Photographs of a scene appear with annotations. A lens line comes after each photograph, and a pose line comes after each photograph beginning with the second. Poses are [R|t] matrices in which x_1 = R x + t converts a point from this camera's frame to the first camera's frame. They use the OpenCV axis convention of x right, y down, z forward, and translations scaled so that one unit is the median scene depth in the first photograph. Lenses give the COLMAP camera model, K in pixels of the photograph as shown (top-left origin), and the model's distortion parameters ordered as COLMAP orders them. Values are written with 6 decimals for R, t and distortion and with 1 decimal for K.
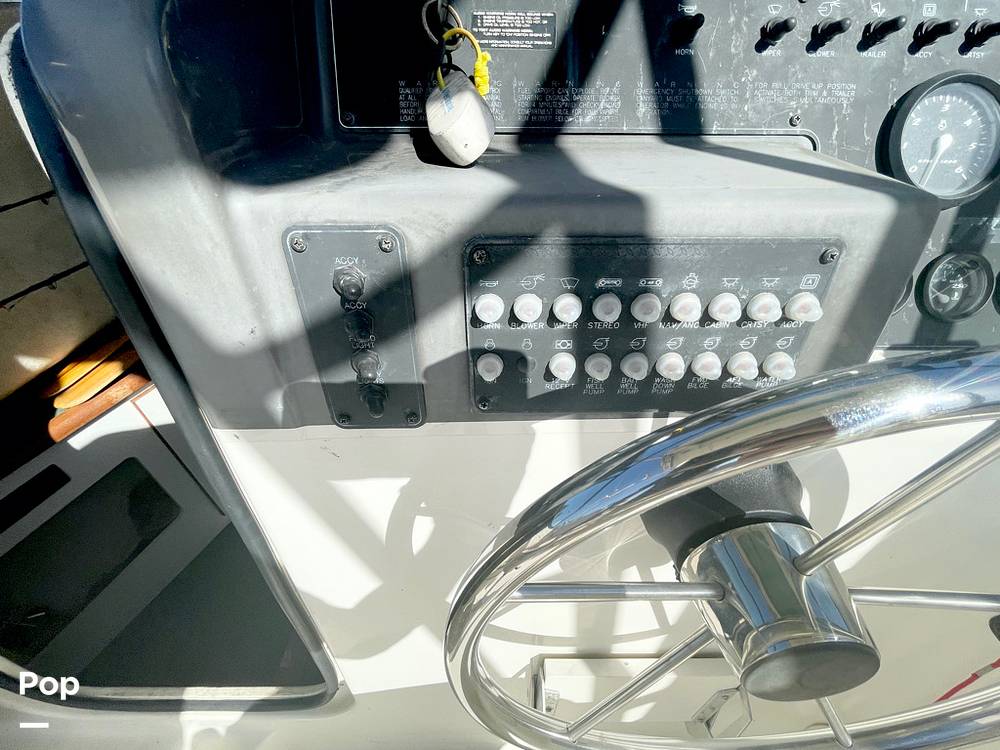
lens RADIAL K [[404.8, 0, 496.2], [0, 404.8, 374.2], [0, 0, 1]] dist [-0.003059, -0.000429]
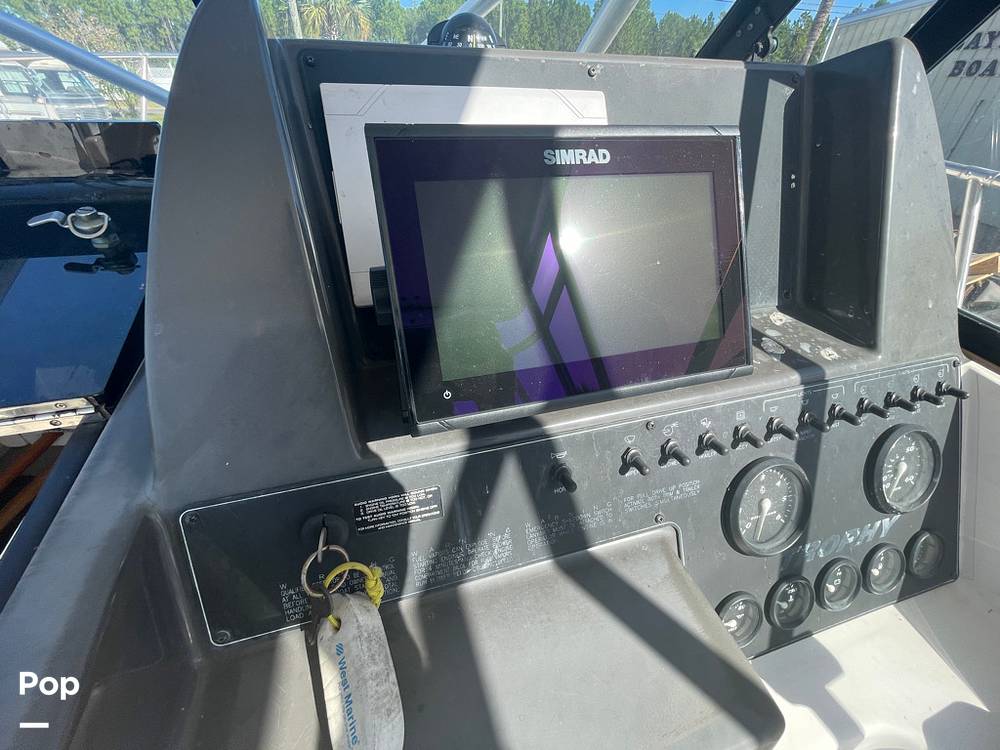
lens RADIAL K [[404.8, 0, 493.3], [0, 404.8, 377.1], [0, 0, 1]] dist [-0.003059, -0.000429]
pose [[0.958943, -0.144359, 0.244109, 0.067612], [0.153490, 0.987973, -0.018702, -1.099910], [-0.238474, 0.055403, 0.969567, -0.024188]]
